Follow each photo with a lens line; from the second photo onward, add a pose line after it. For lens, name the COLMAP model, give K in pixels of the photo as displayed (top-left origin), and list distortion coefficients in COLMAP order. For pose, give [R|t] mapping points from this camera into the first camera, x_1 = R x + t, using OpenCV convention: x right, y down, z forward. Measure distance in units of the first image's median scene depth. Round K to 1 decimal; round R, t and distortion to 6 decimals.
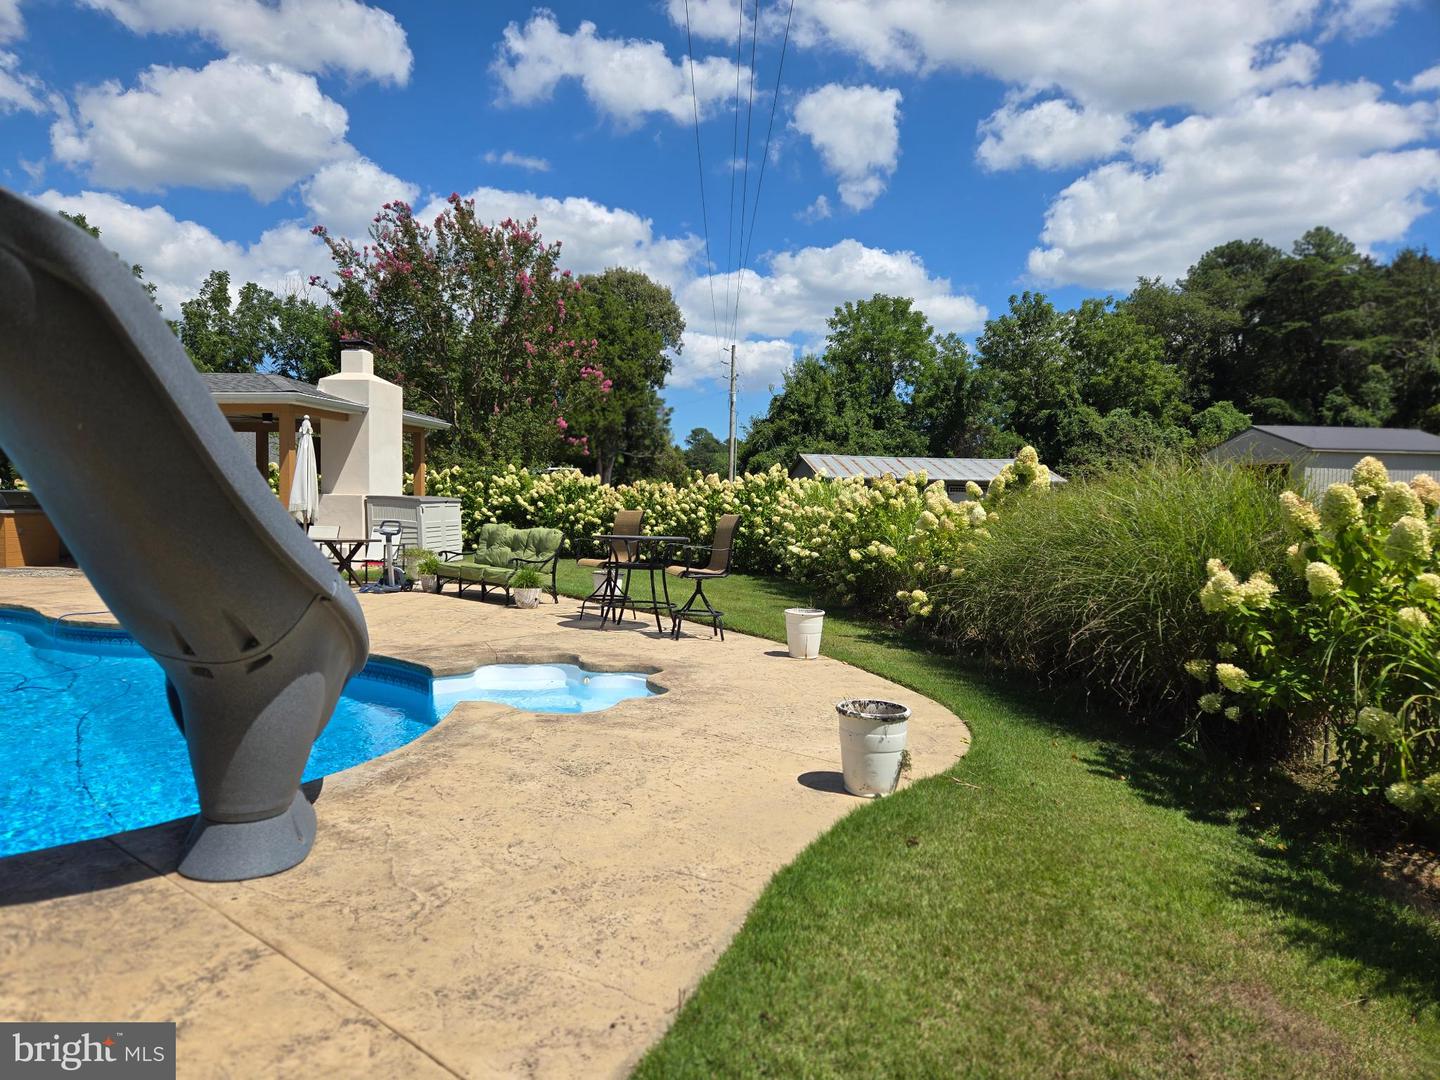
lens RADIAL K [[962.9, 0, 713.8], [0, 962.9, 551.1], [0, 0, 1]] dist [0.075152, -0.056817]
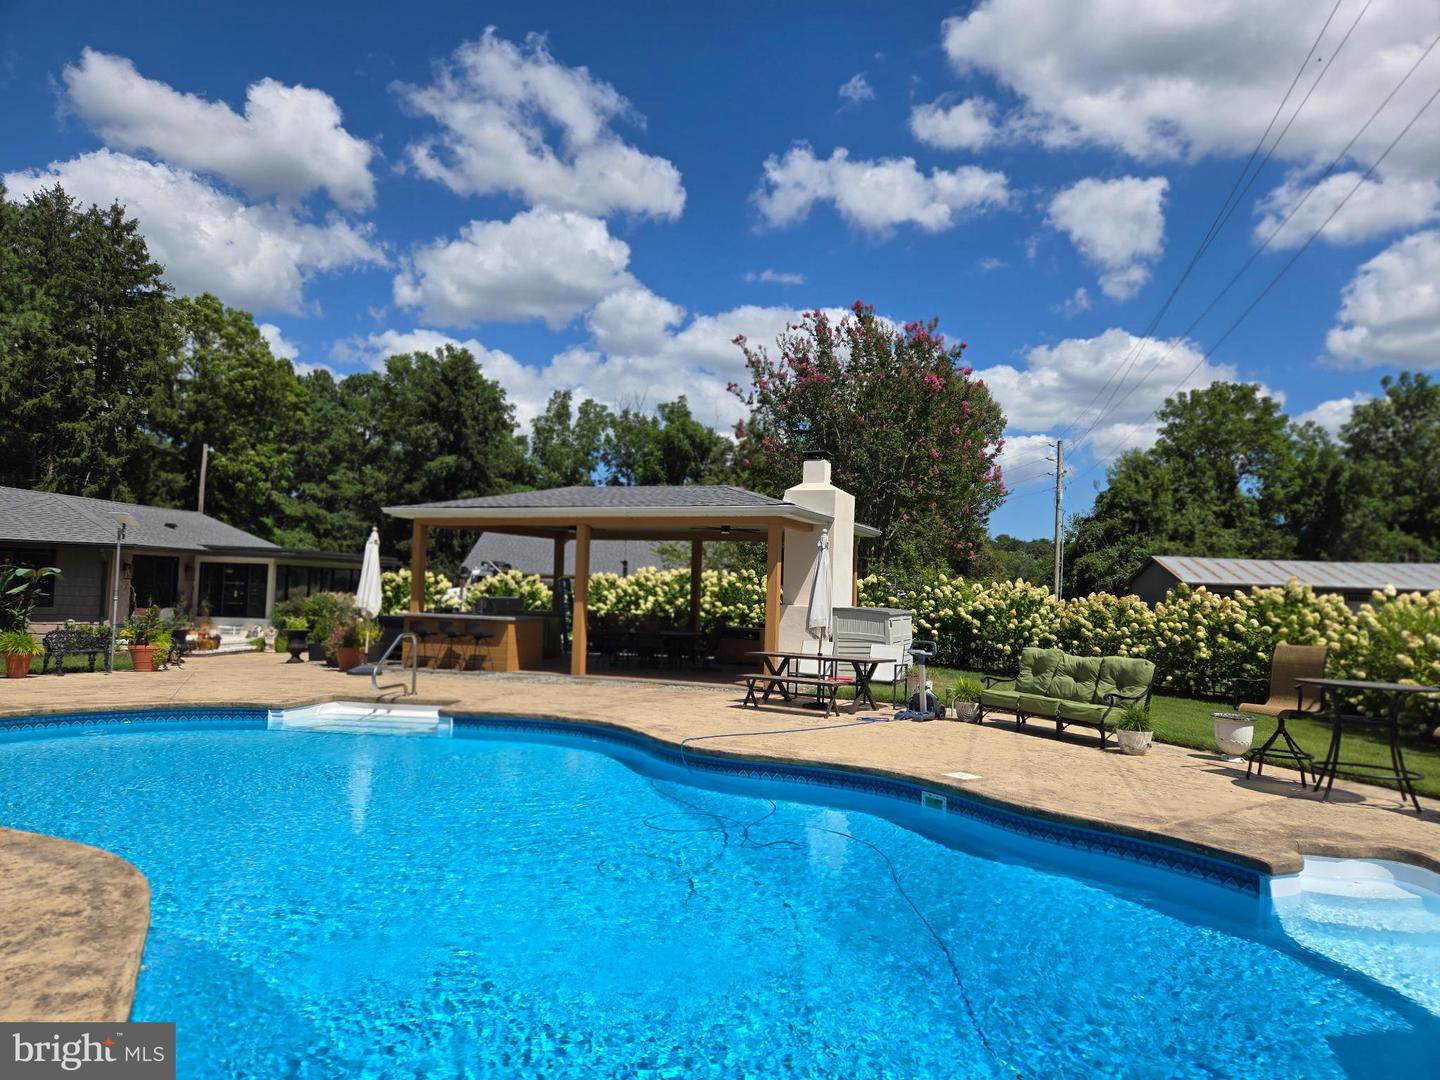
lens RADIAL K [[962.9, 0, 724.1], [0, 962.9, 550.5], [0, 0, 1]] dist [0.075152, -0.056817]
pose [[0.968834, 0.002876, -0.247695, -0.200656], [-0.027703, 0.994918, -0.096804, -0.016067], [0.246158, 0.100649, 0.963990, 0.037756]]
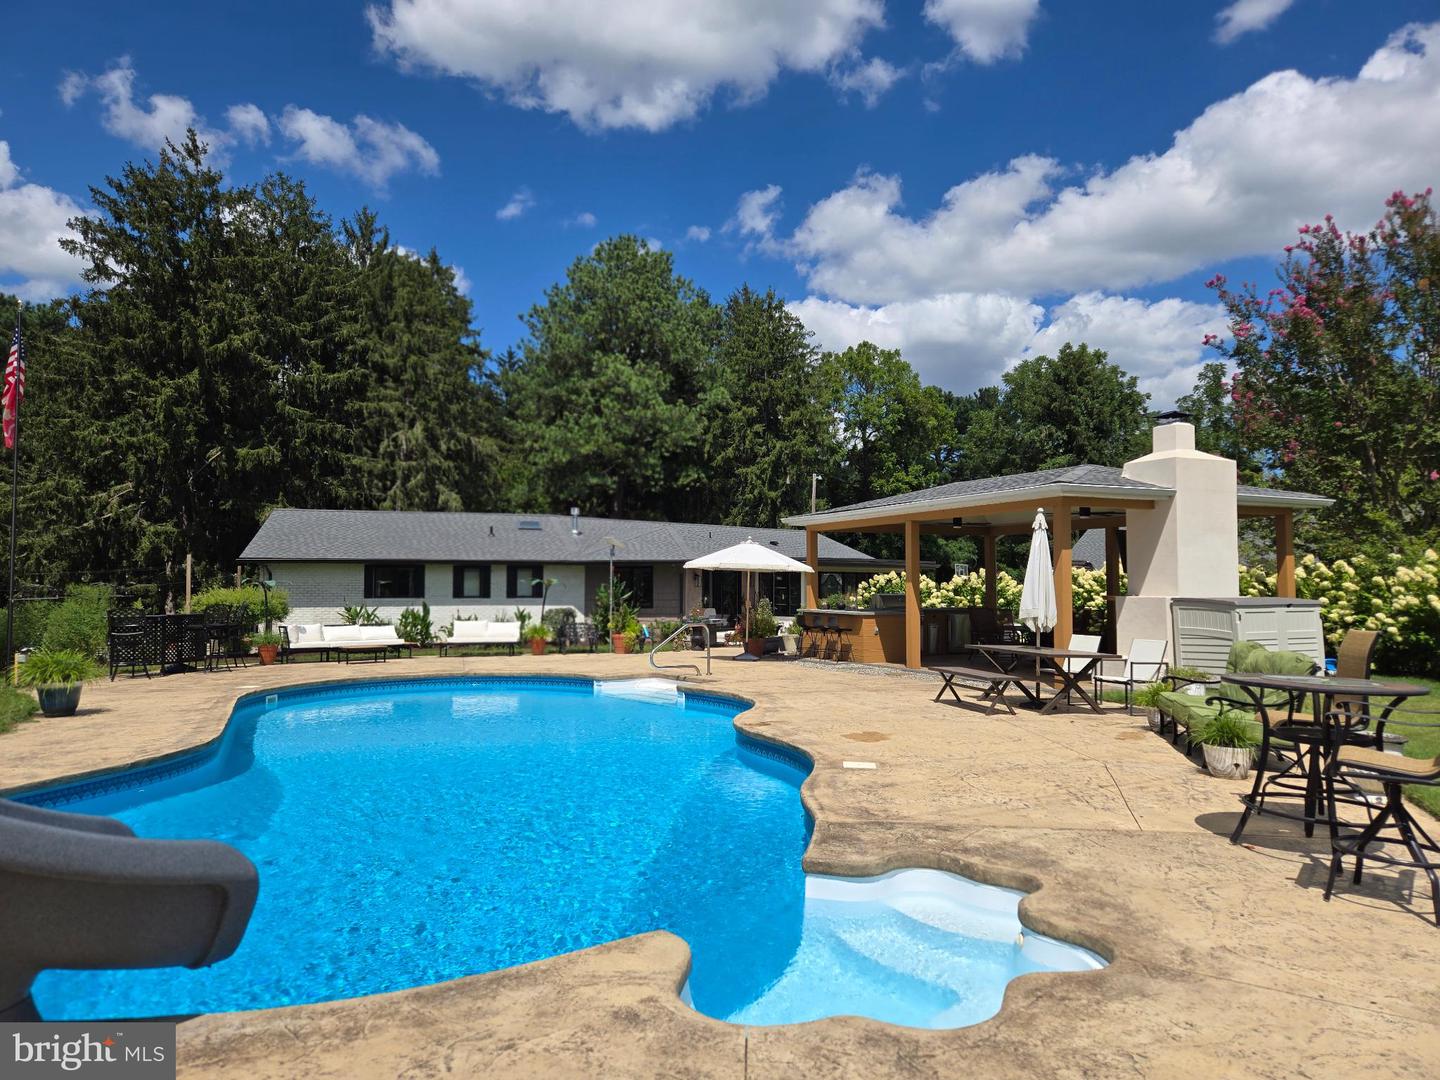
lens RADIAL K [[962.9, 0, 711.4], [0, 962.9, 532.3], [0, 0, 1]] dist [0.075152, -0.056817]
pose [[0.547508, -0.060680, -0.834597, 0.104809], [-0.036650, 0.994671, -0.096361, -0.016748], [0.835997, 0.083347, 0.542367, 0.206128]]
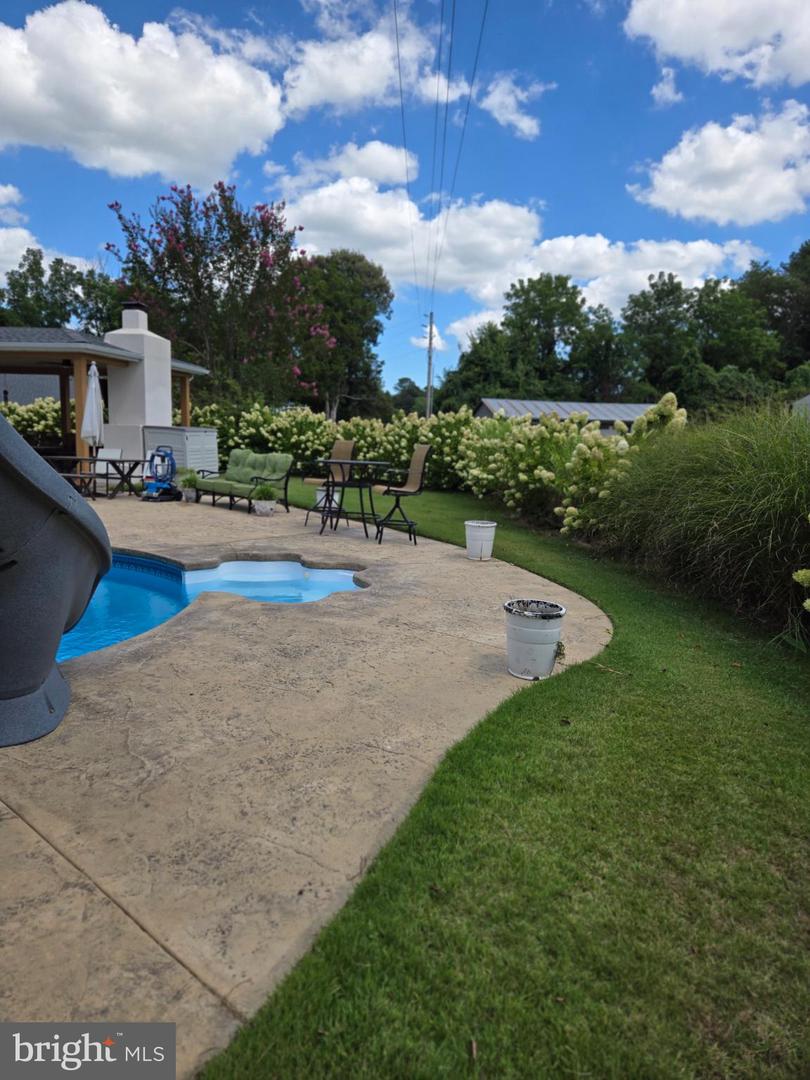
lens RADIAL K [[722.2, 0, 402.5], [0, 722.2, 534.9], [0, 0, 1]] dist [0.075152, -0.056817]
pose [[0.999773, 0.014816, -0.015300, 0.003005], [-0.013446, 0.996198, 0.086073, -0.000723], [0.016517, -0.085848, 0.996171, 0.024593]]
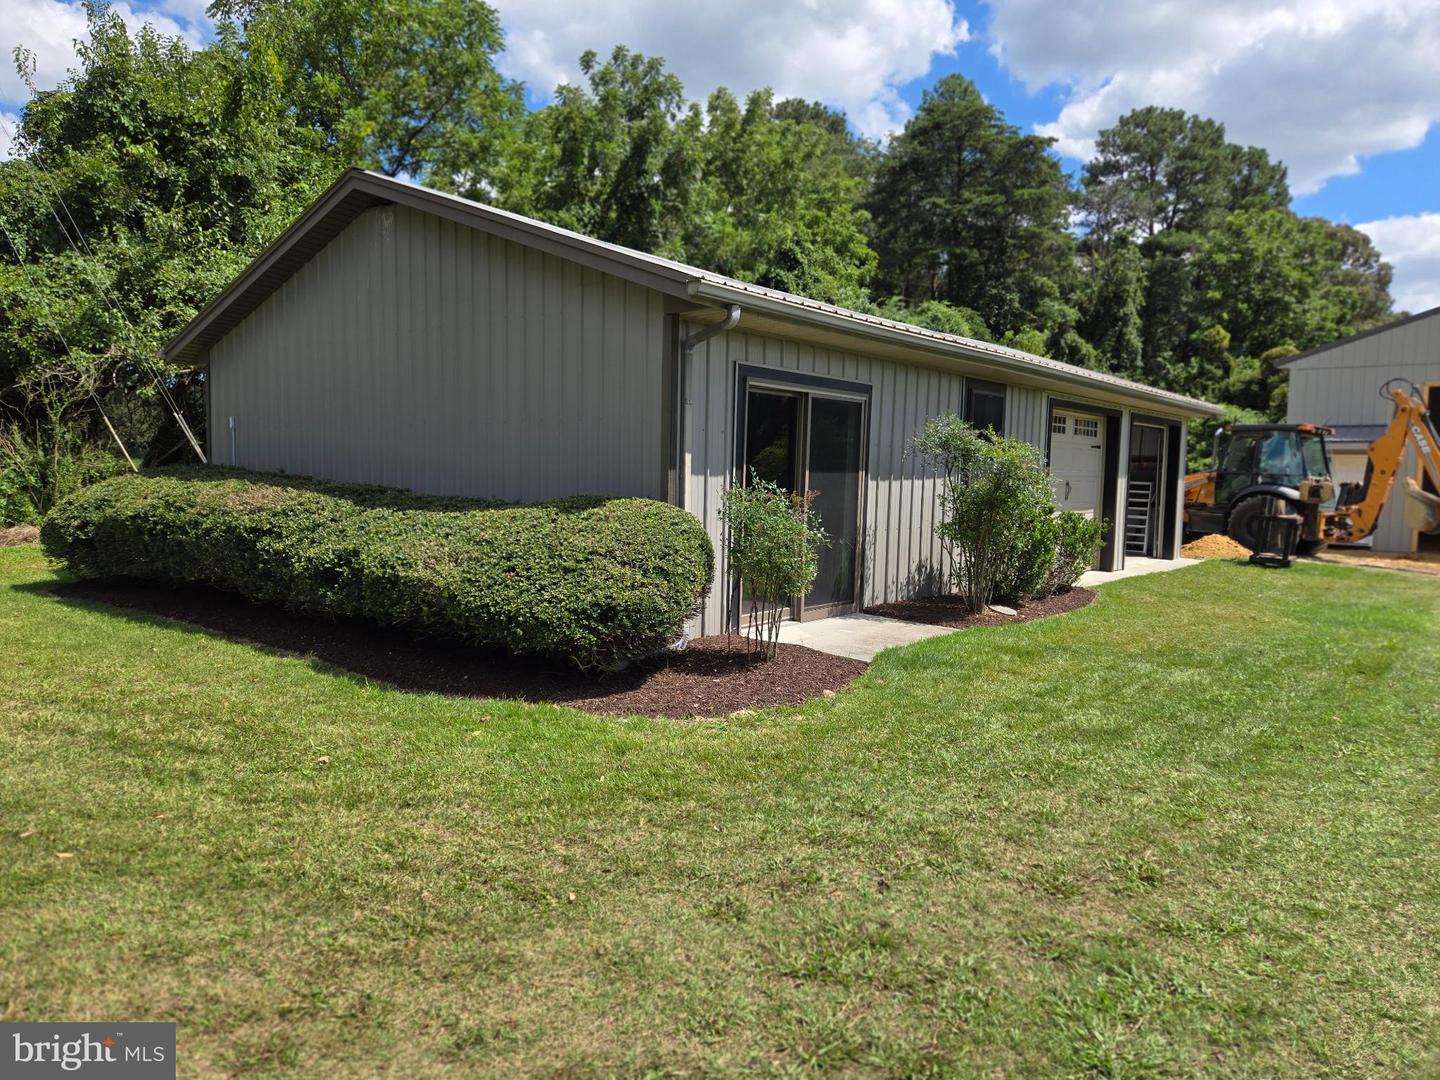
lens RADIAL K [[962.9, 0, 719.8], [0, 962.9, 541.7], [0, 0, 1]] dist [0.075152, -0.056817]
pose [[0.767625, -0.055761, 0.638469, 0.080844], [0.028779, 0.998202, 0.052578, -0.125211], [-0.640253, -0.021986, 0.767850, 2.260789]]
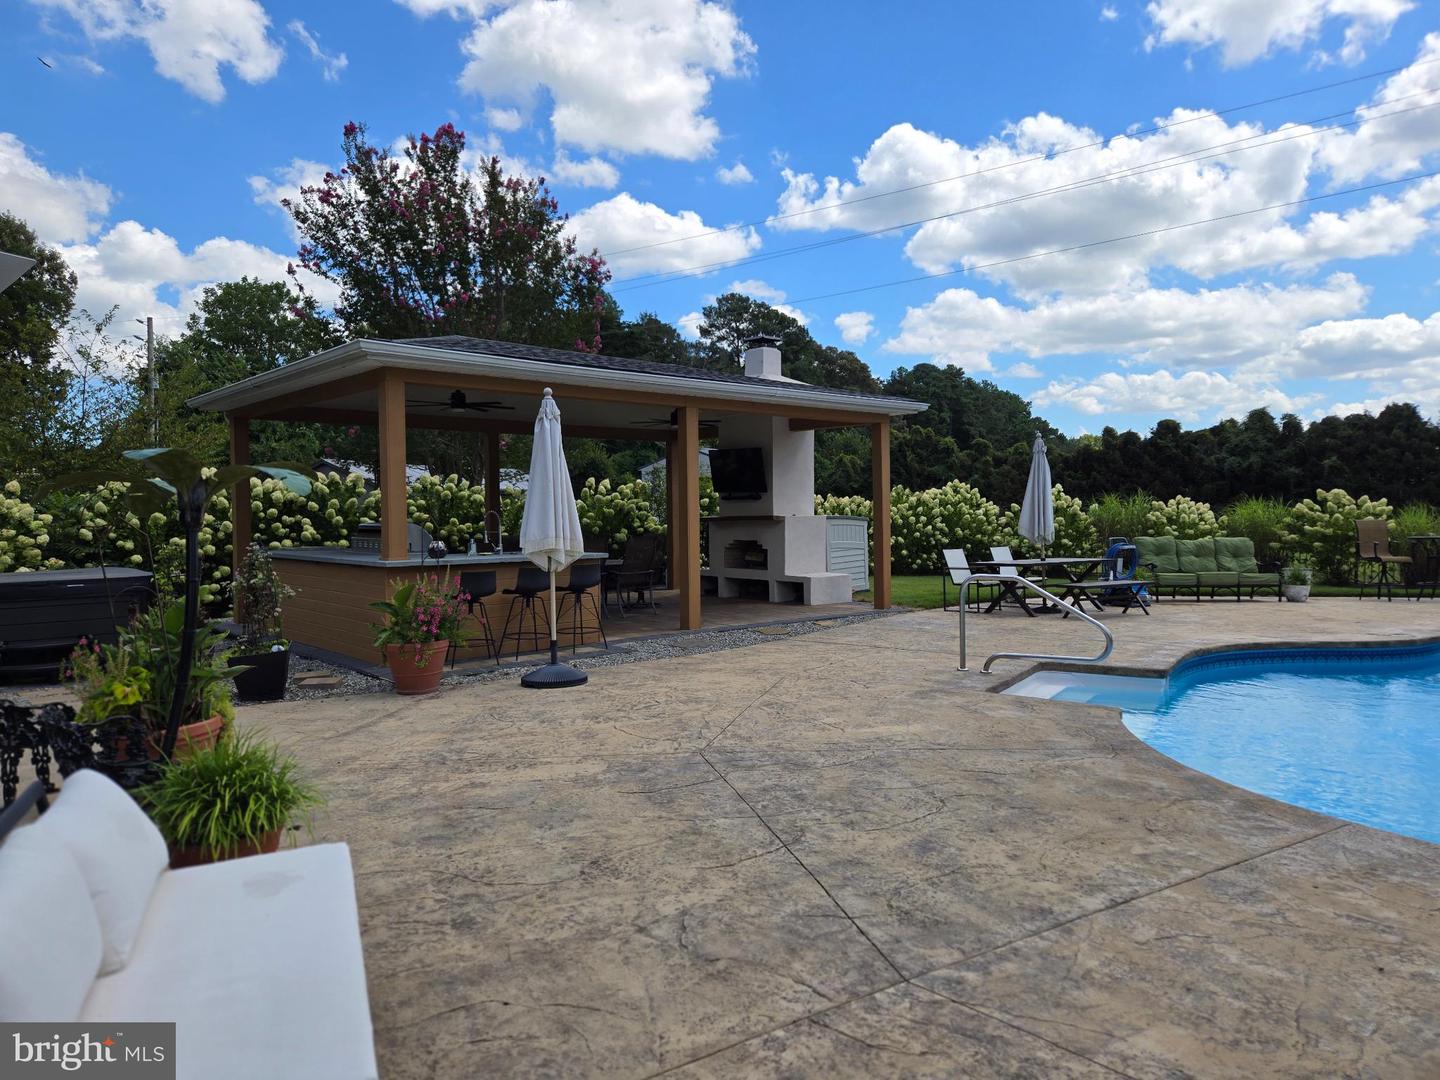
lens RADIAL K [[962.9, 0, 714.6], [0, 962.9, 532.7], [0, 0, 1]] dist [0.075152, -0.056817]
pose [[0.637012, -0.038298, 0.769902, -0.994563], [0.056448, 0.998401, 0.002959, -0.047094], [-0.768784, 0.041574, 0.638155, 0.483029]]
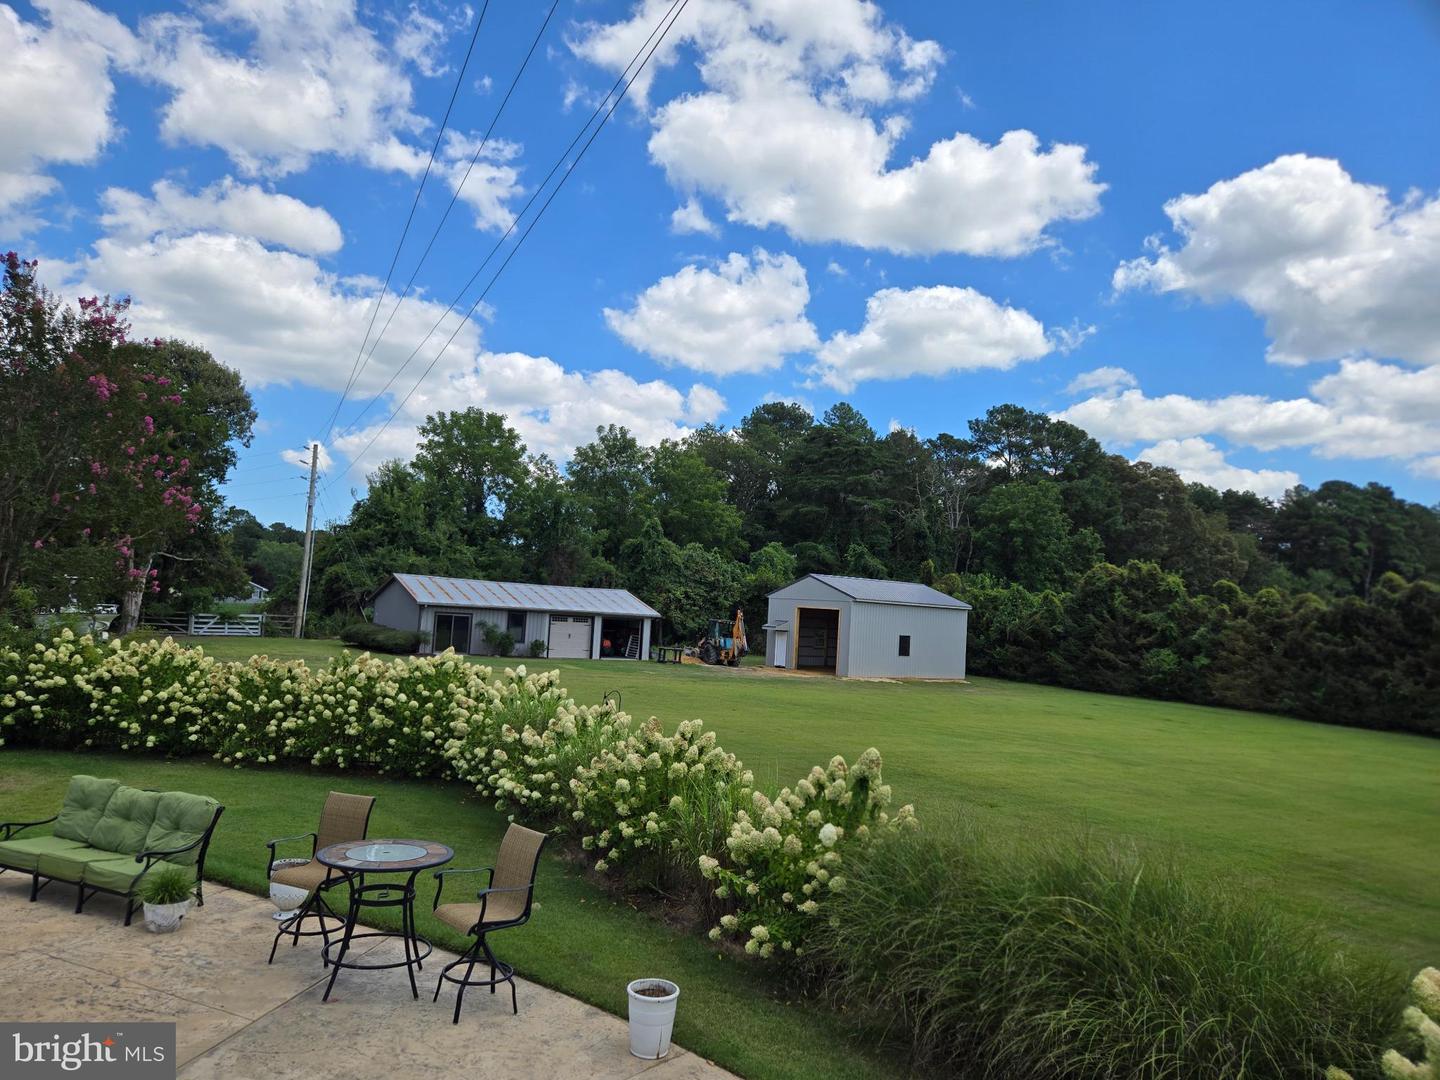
lens RADIAL K [[962.9, 0, 698.0], [0, 962.9, 554.9], [0, 0, 1]] dist [0.075152, -0.056817]
pose [[0.906016, 0.063755, 0.418414, -0.096476], [-0.023910, 0.994721, -0.099795, -0.089205], [-0.422568, 0.080411, 0.902757, 0.108910]]
